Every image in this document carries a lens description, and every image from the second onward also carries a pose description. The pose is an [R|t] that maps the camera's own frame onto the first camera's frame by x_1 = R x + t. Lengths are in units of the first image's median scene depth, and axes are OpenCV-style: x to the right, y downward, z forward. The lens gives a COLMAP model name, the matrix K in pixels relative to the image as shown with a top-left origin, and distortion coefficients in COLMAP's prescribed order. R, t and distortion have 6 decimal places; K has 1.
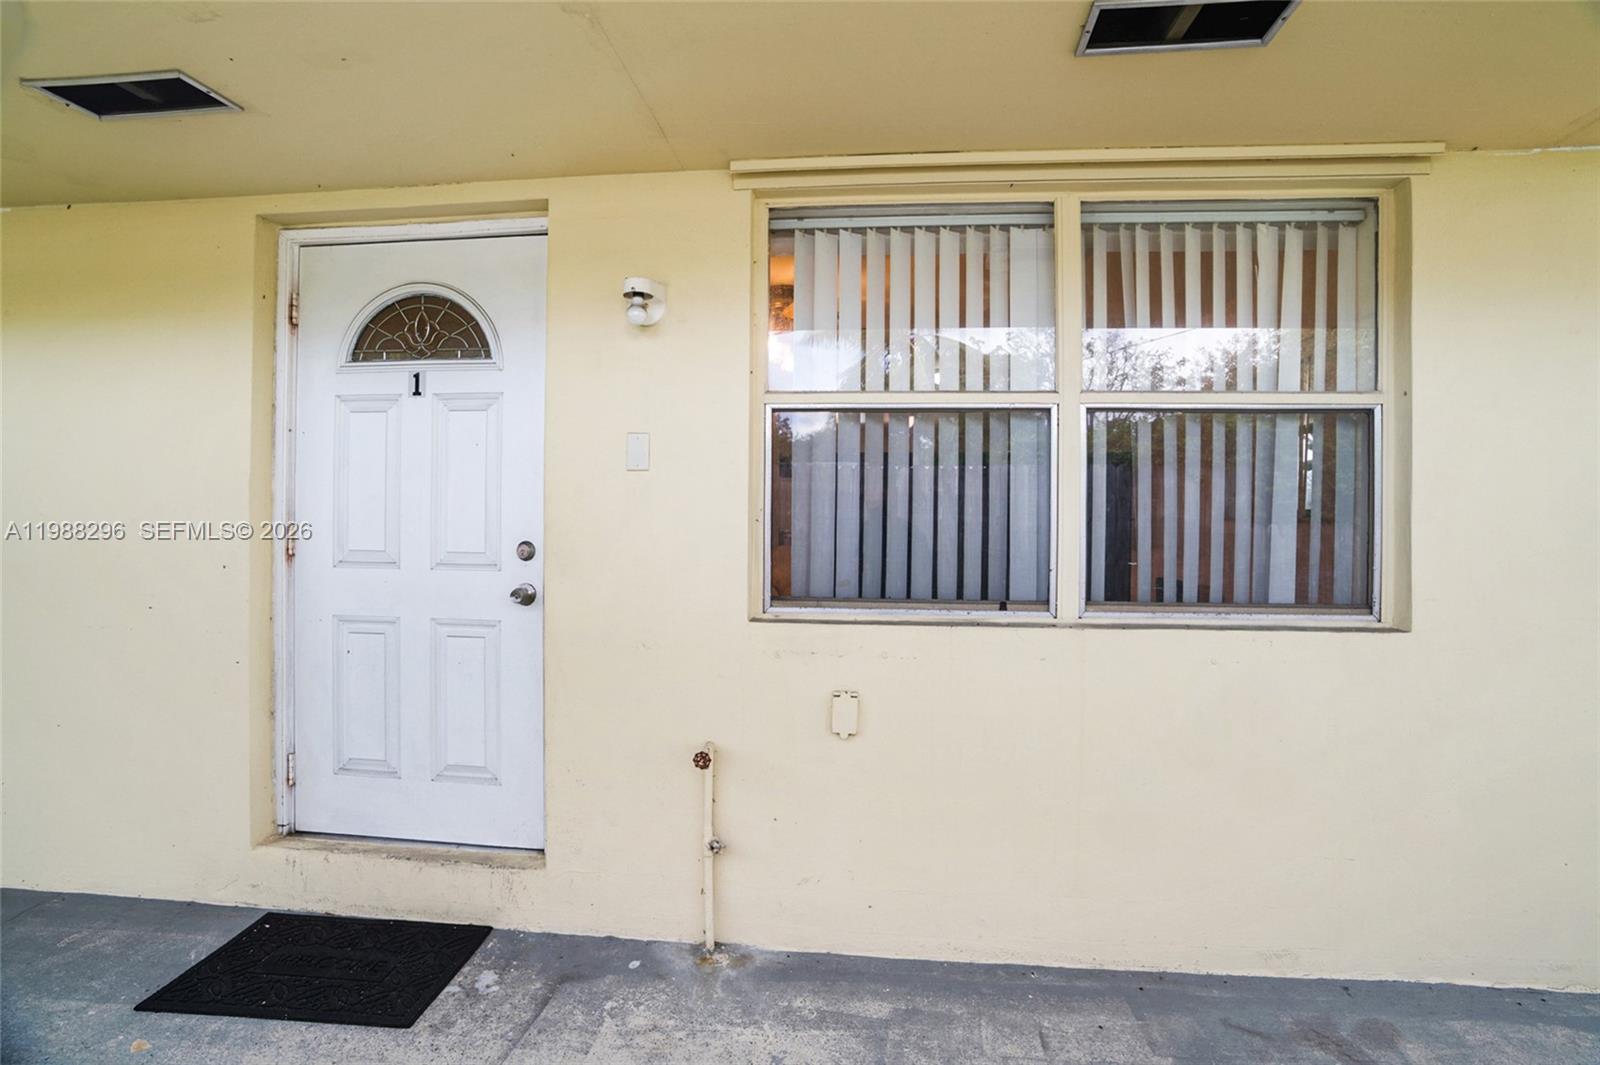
lens RADIAL K [[736.1, 0, 806.2], [0, 736.1, 526.3], [0, 0, 1]] dist [-0.068278, 0.025846]
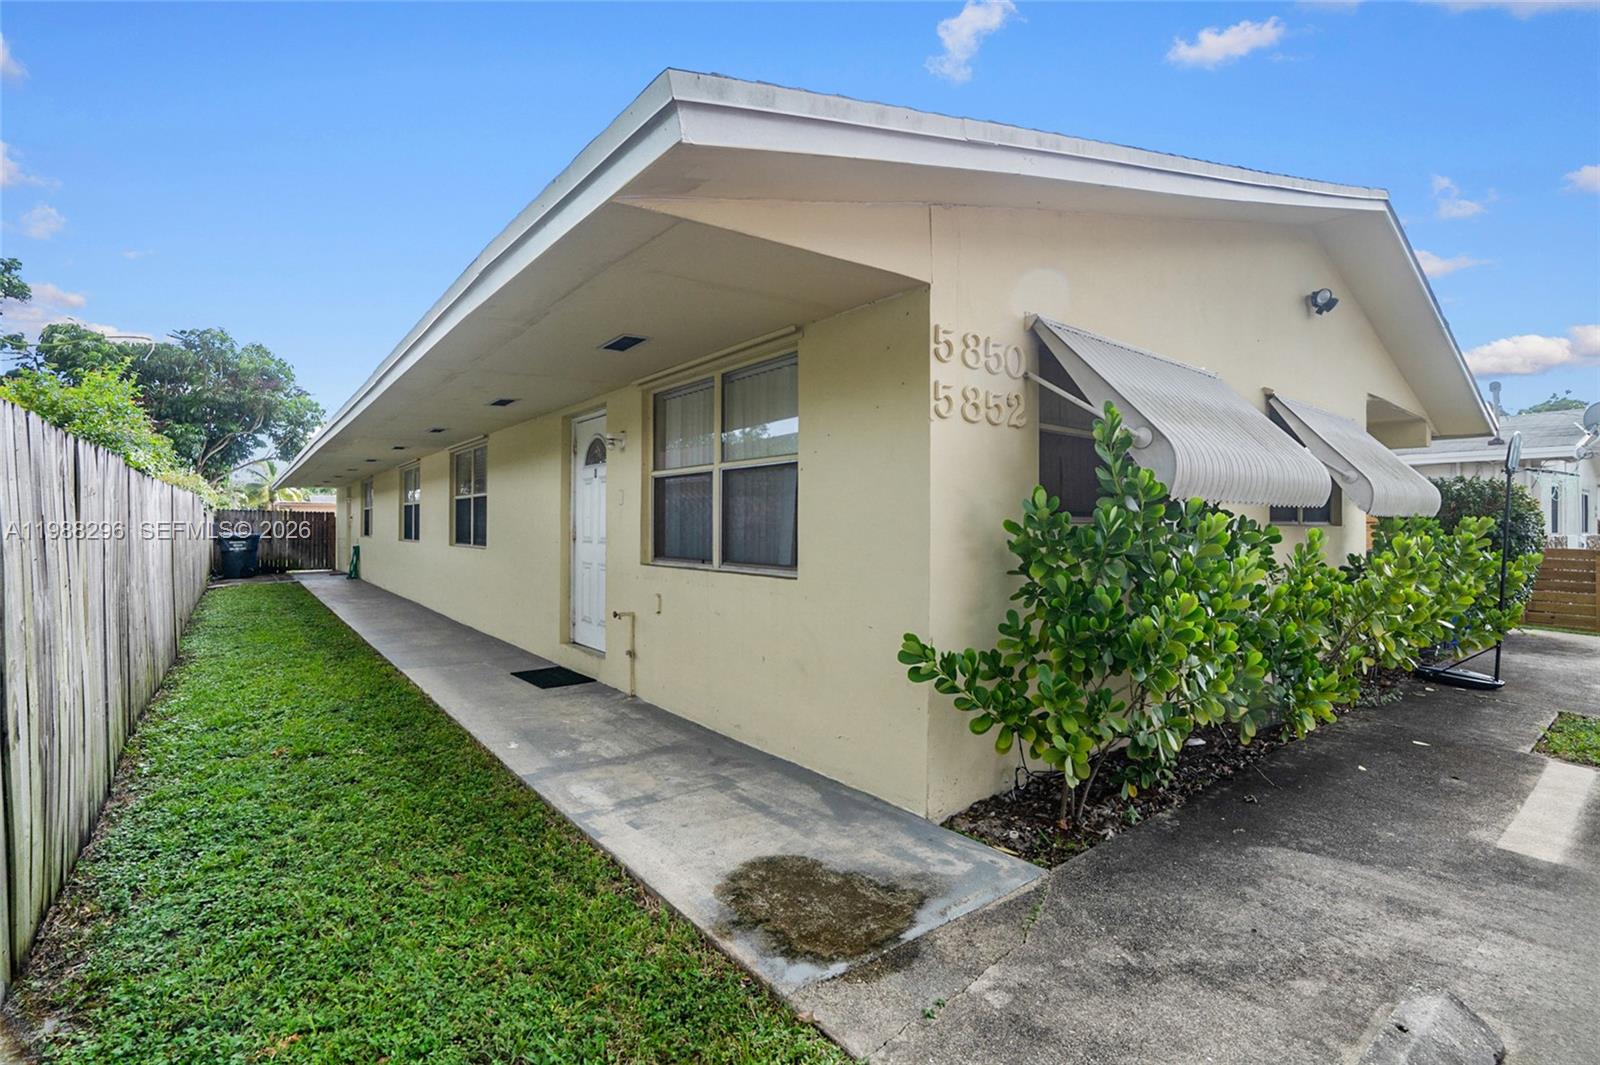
lens RADIAL K [[736.1, 0, 806.2], [0, 736.1, 526.3], [0, 0, 1]] dist [-0.068278, 0.025846]
pose [[0.698712, -0.004618, -0.715388, 2.089664], [-0.014106, 0.999696, -0.020229, 0.043056], [0.715264, 0.024226, 0.698434, -0.339690]]
